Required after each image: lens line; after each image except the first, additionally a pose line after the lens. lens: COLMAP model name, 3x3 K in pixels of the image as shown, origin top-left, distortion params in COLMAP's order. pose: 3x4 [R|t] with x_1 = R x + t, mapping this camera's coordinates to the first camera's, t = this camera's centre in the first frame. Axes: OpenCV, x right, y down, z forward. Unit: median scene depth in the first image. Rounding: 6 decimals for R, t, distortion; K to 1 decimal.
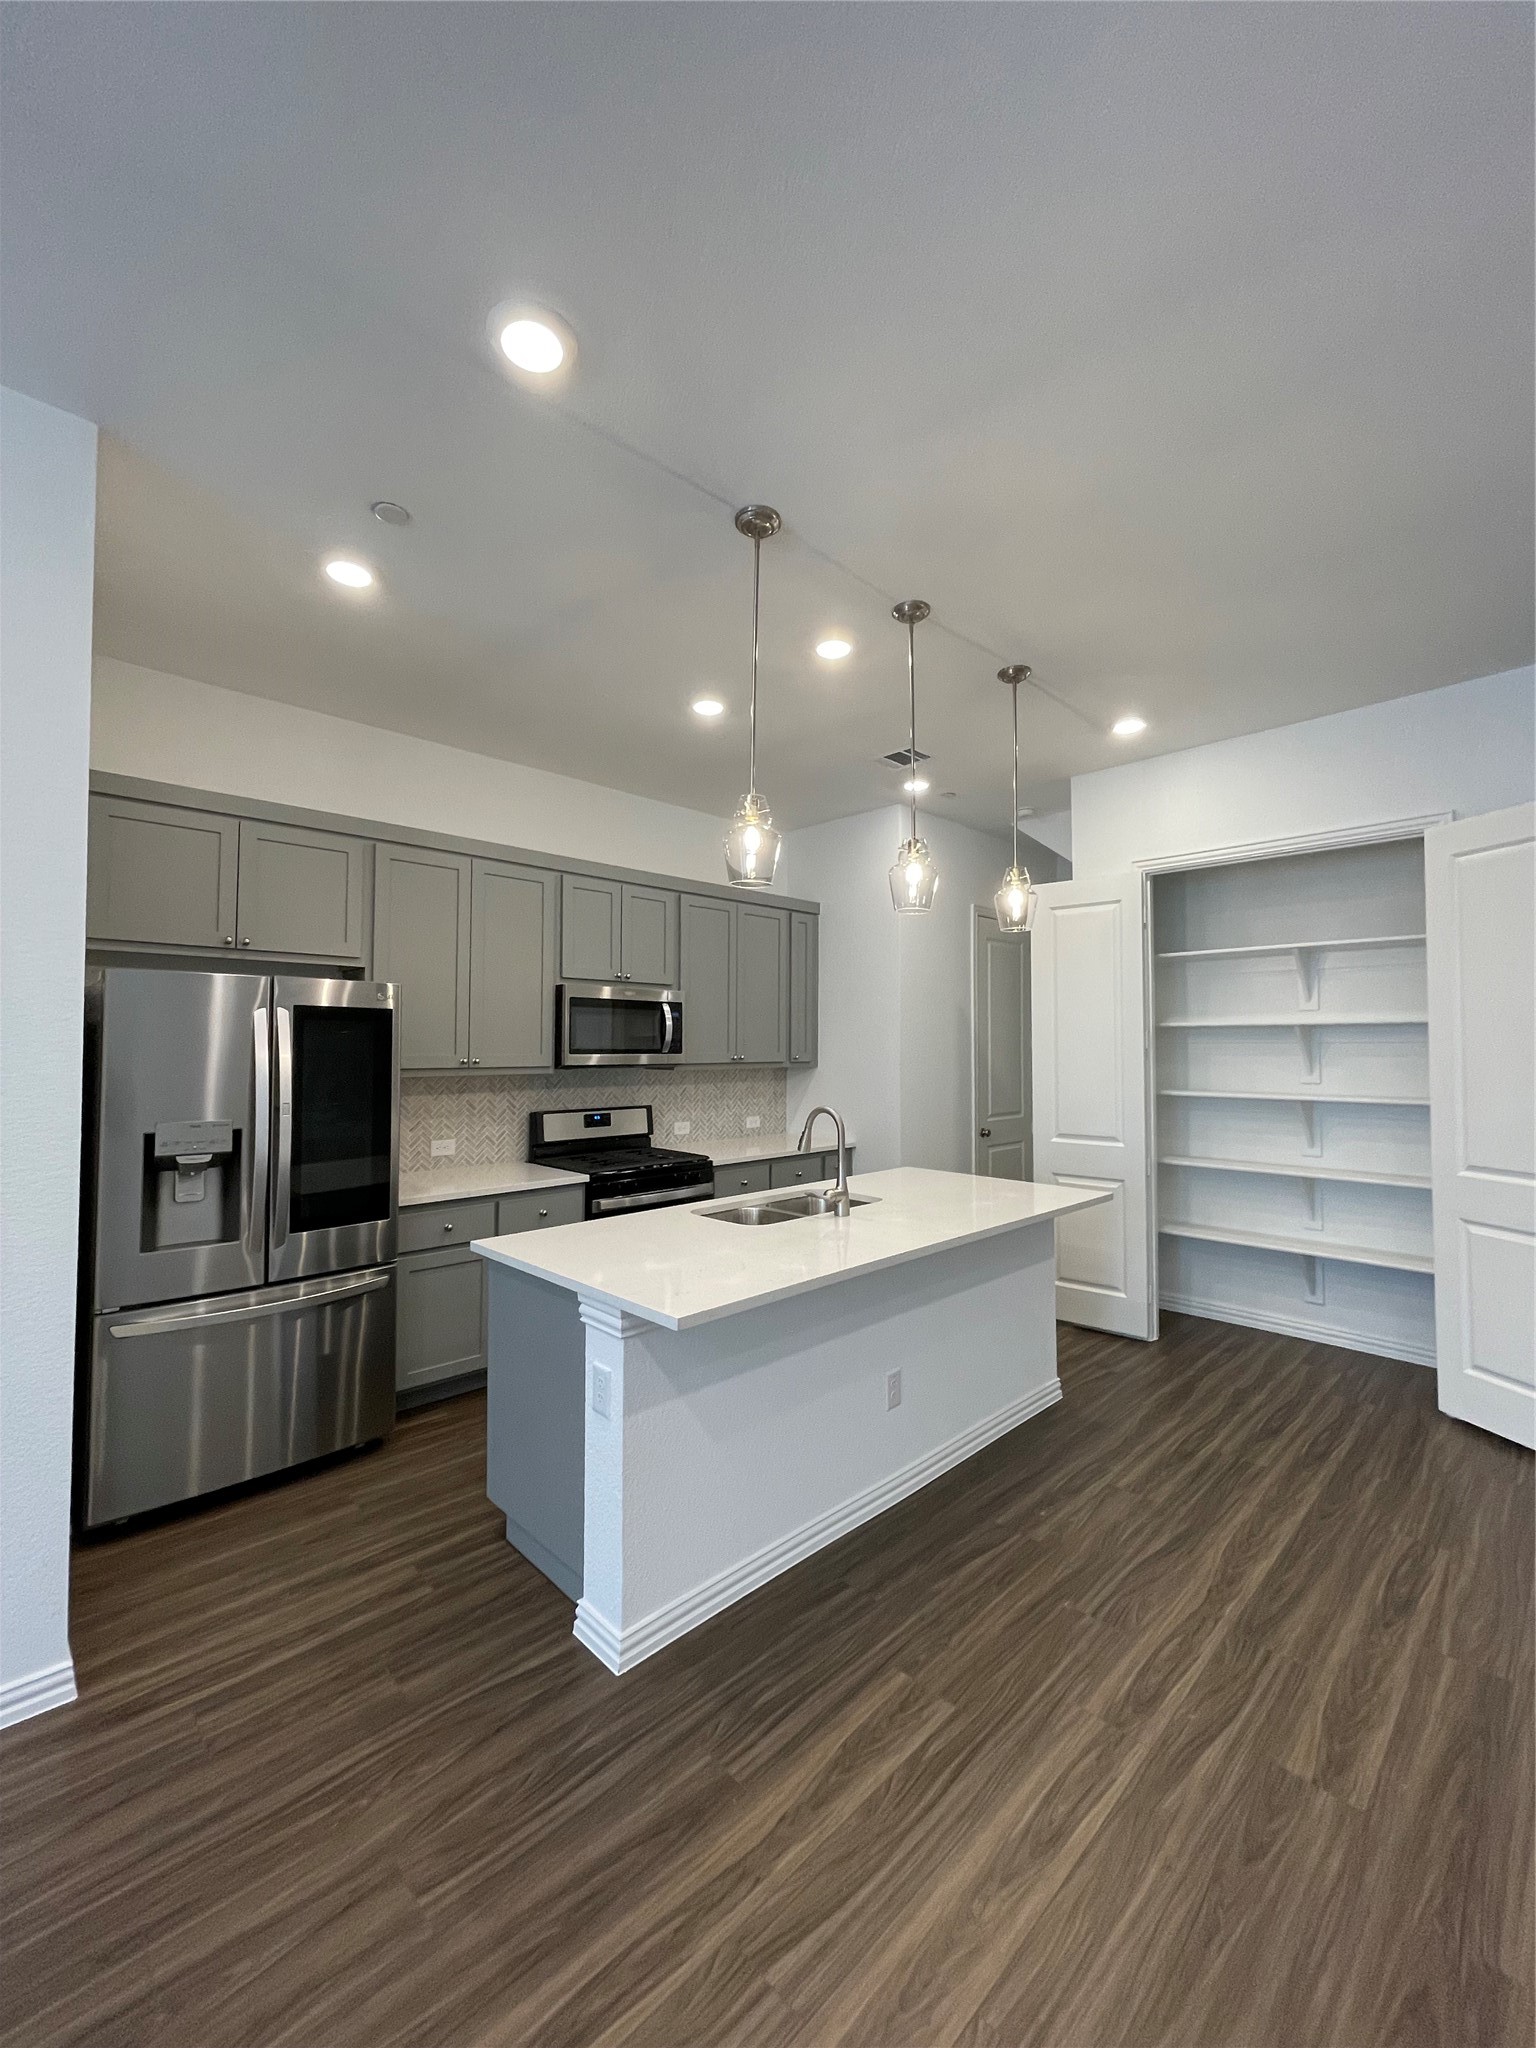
lens RADIAL K [[824.2, 0, 776.4], [0, 824.2, 1021.6], [0, 0, 1]] dist [-0.000266, -0.001361]
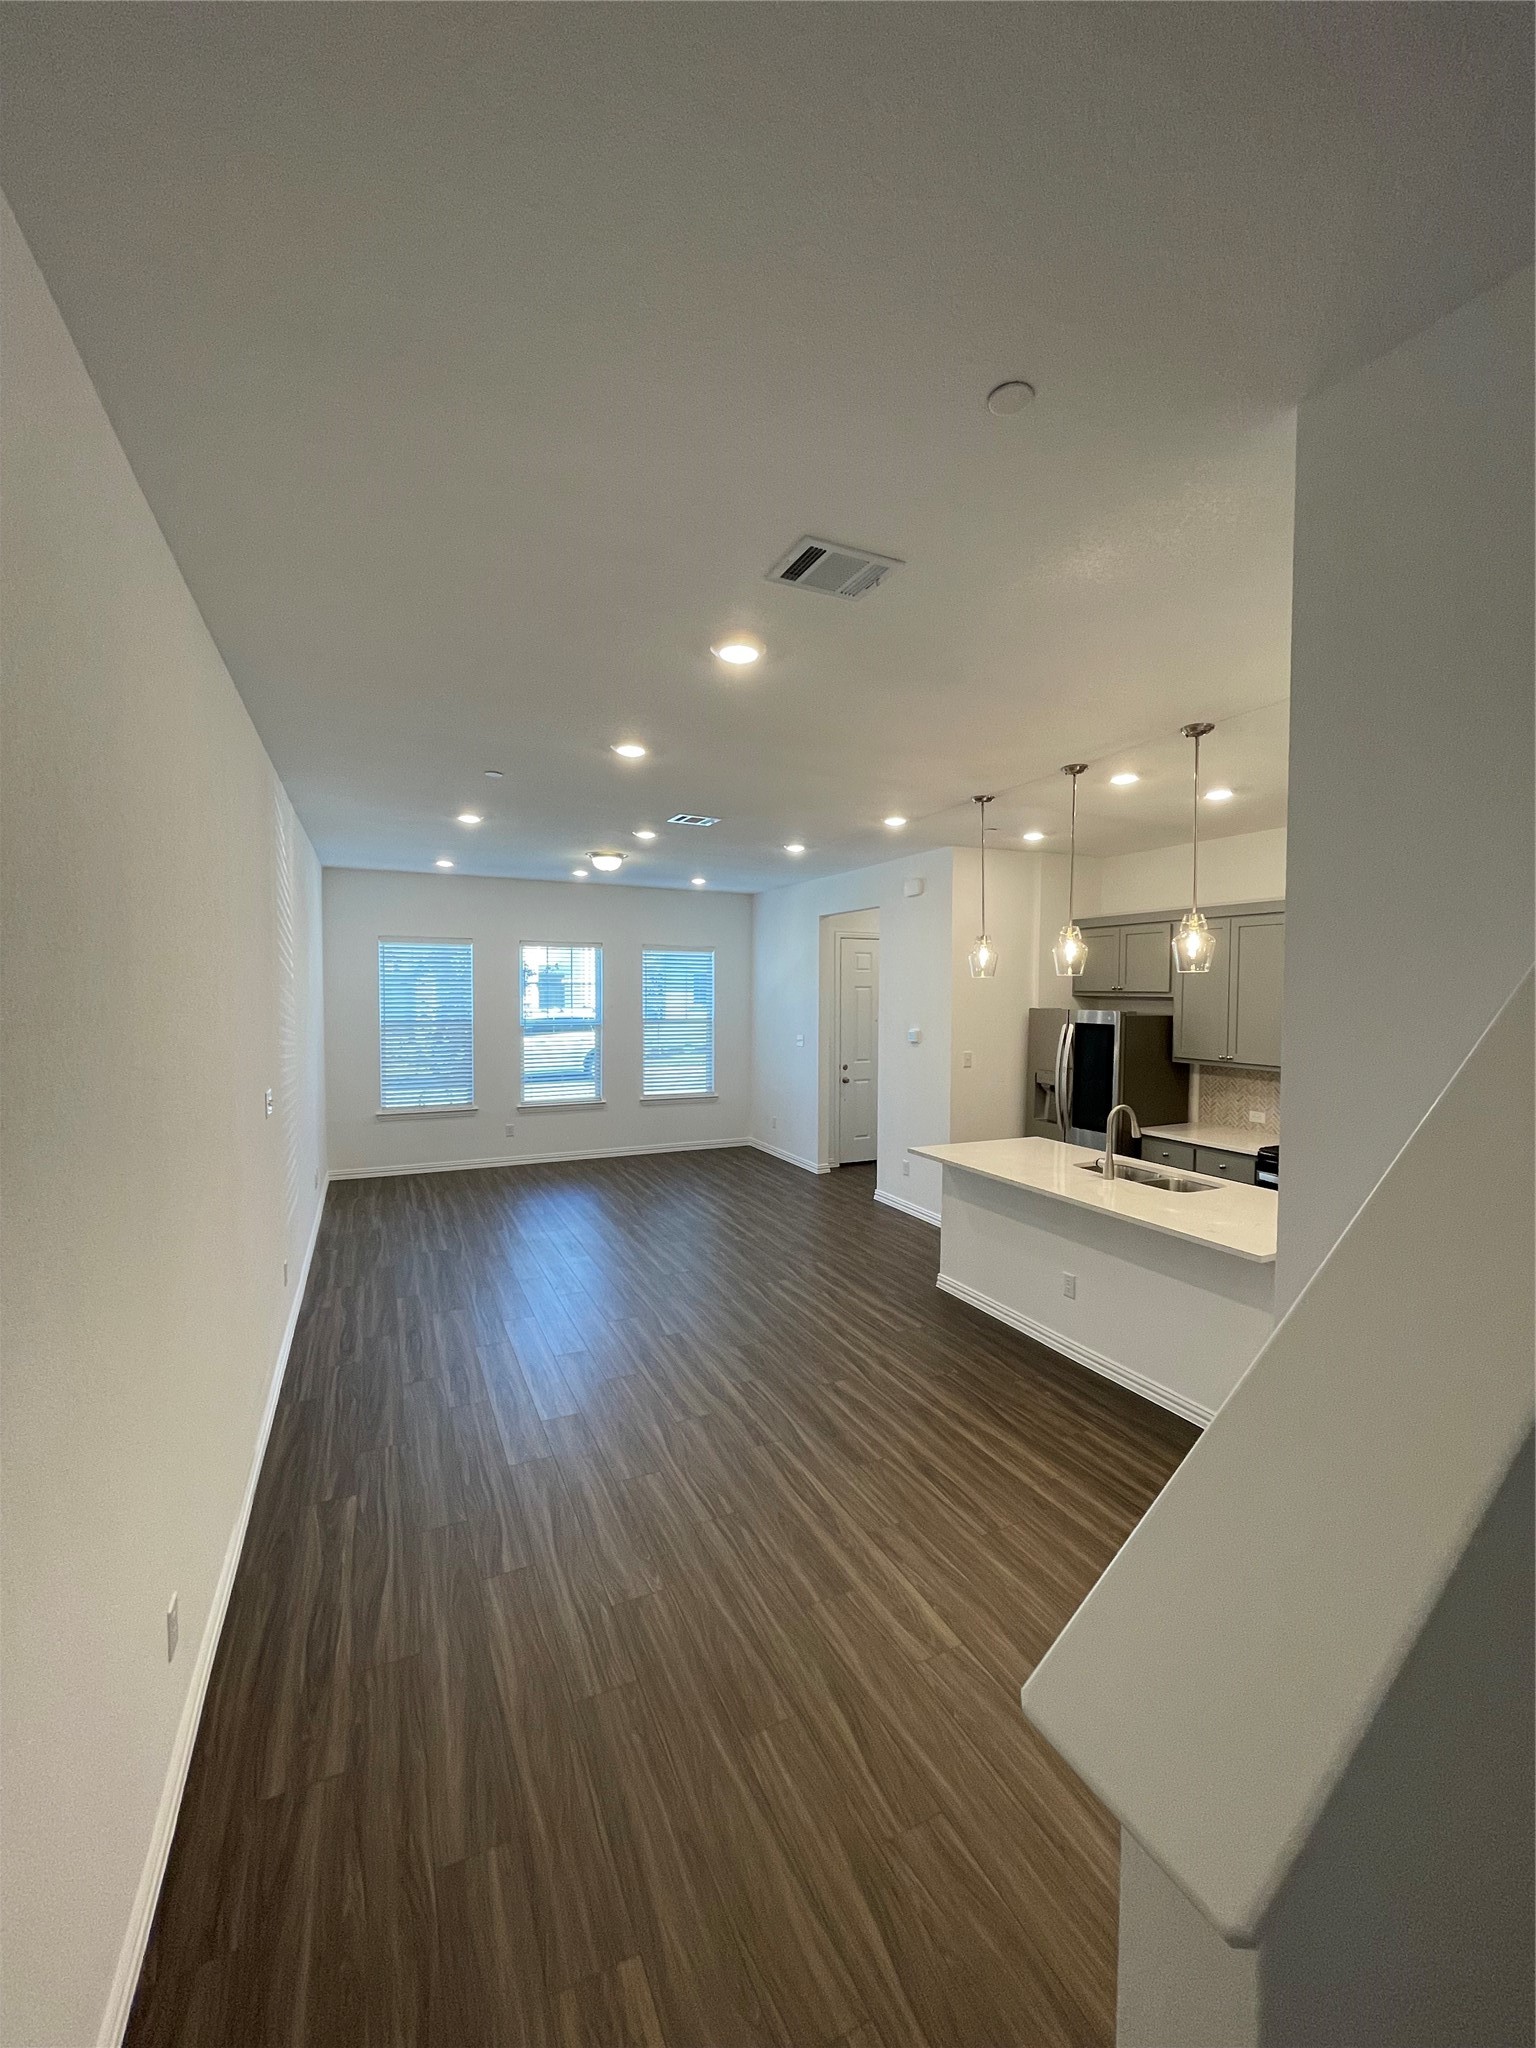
lens RADIAL K [[824.2, 0, 776.9], [0, 824.2, 1021.2], [0, 0, 1]] dist [-0.000266, -0.001361]
pose [[-0.319799, 0.036440, -0.946784, 1.757510], [0.022906, 0.999265, 0.030723, -0.110695], [0.947208, -0.011862, -0.320399, 0.979313]]
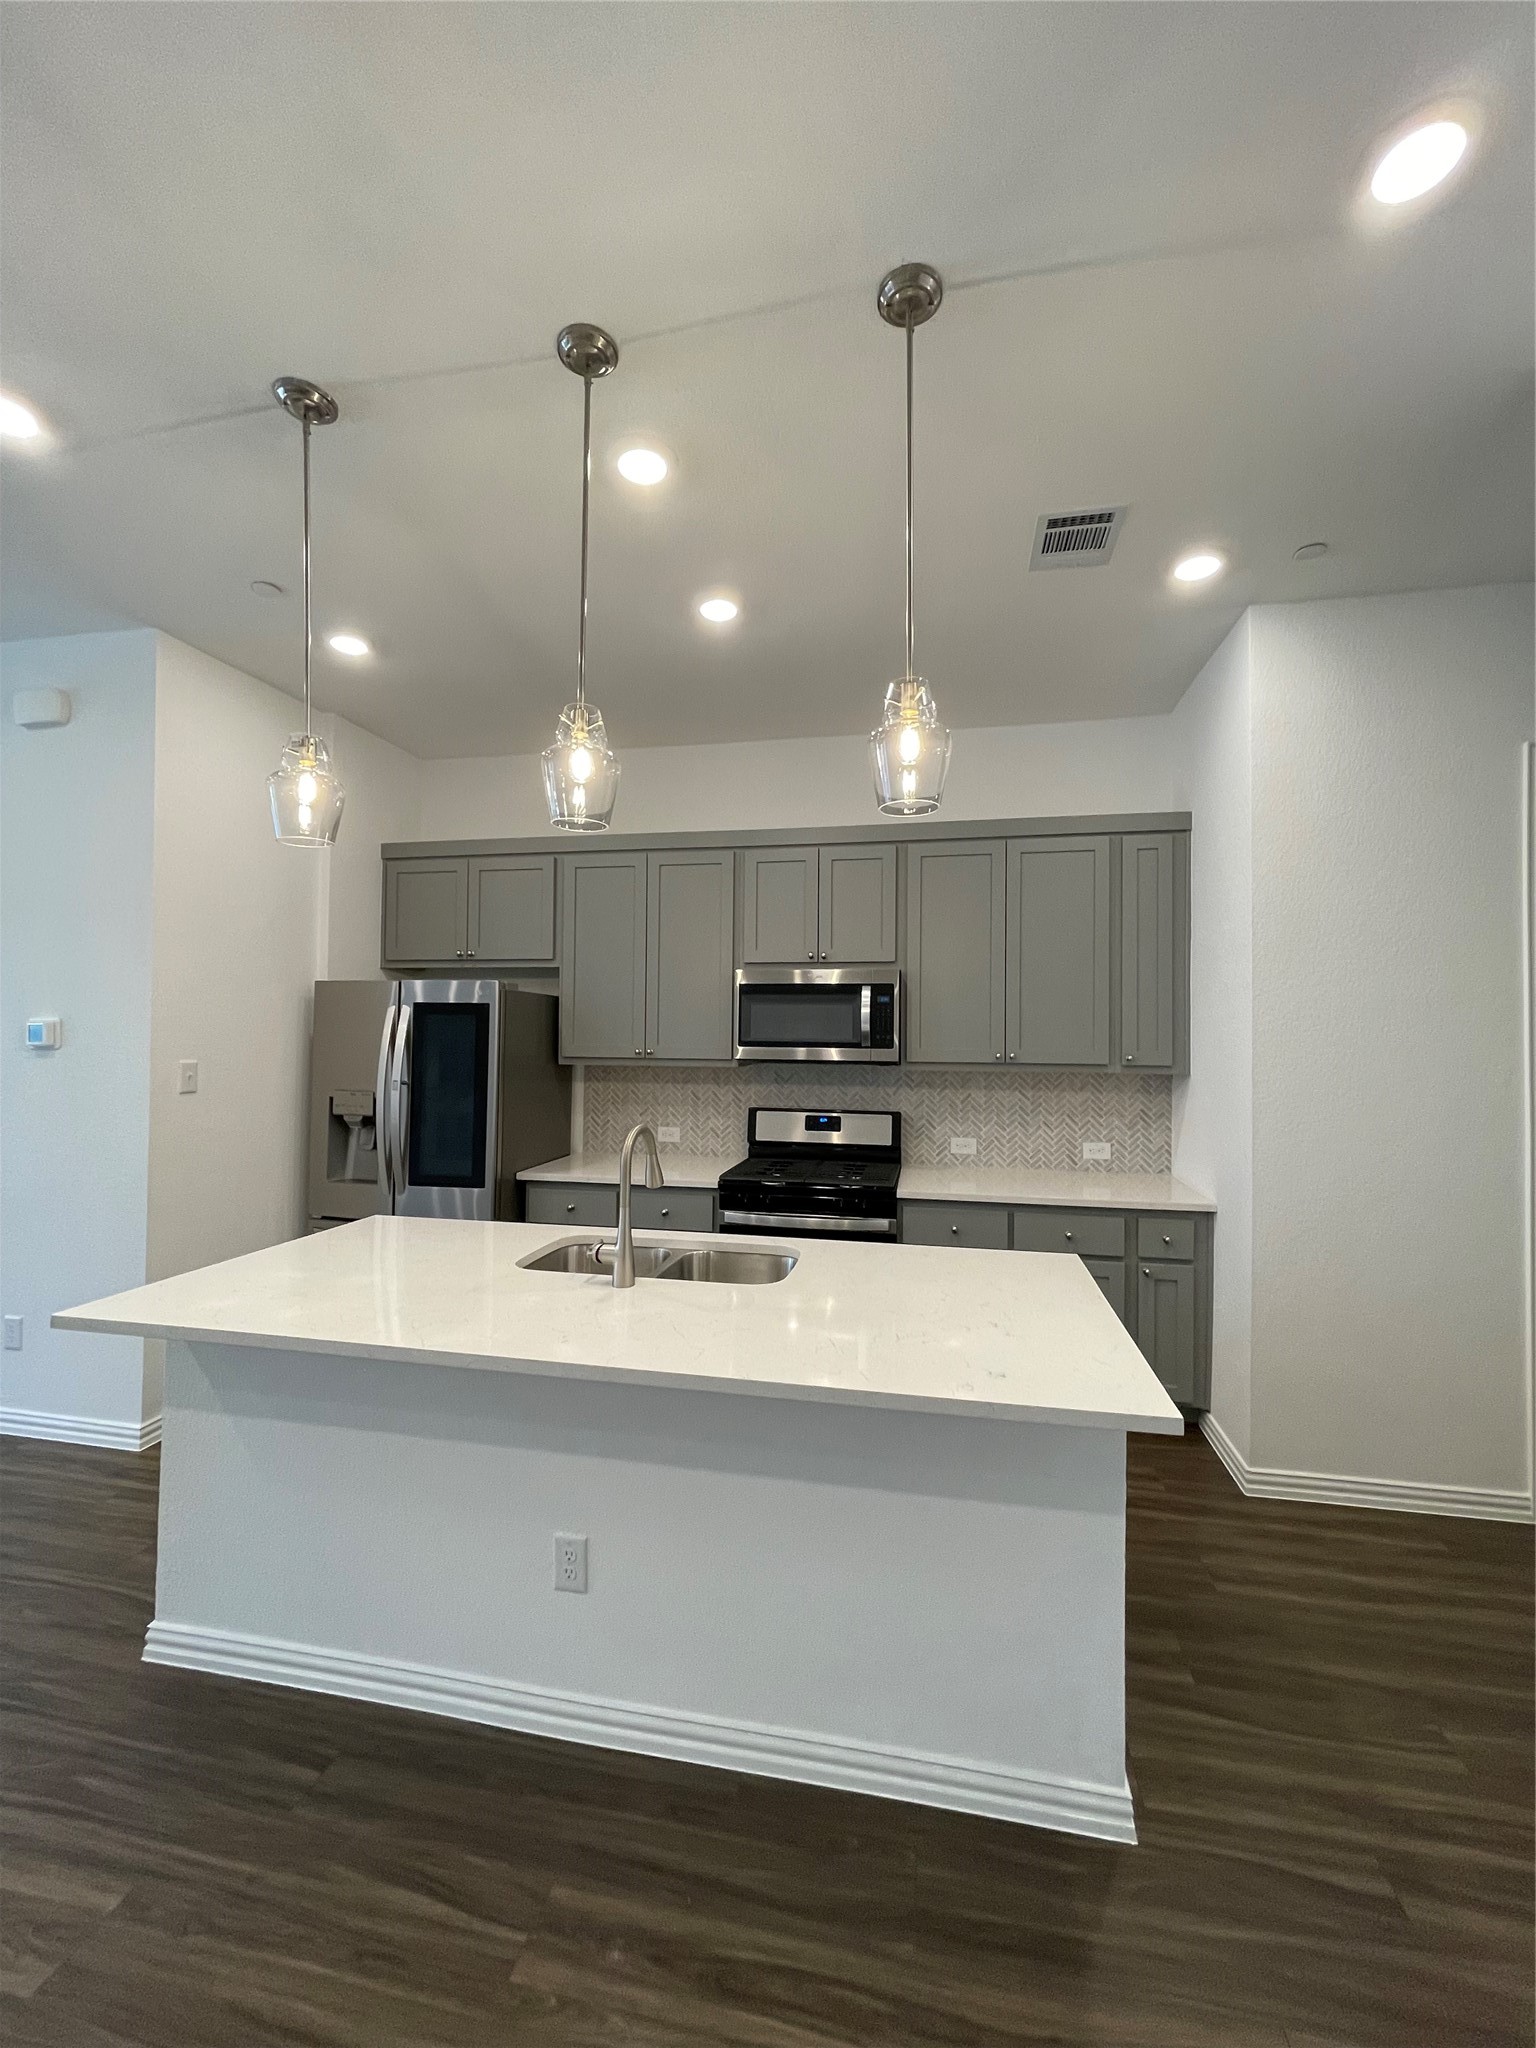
lens RADIAL K [[824.2, 0, 775.9], [0, 824.2, 1020.5], [0, 0, 1]] dist [-0.000266, -0.001361]
pose [[0.564705, -0.010860, -0.825221, 0.772636], [0.016009, 0.999869, -0.002203, 0.019632], [0.825138, -0.011967, 0.564805, 0.769404]]
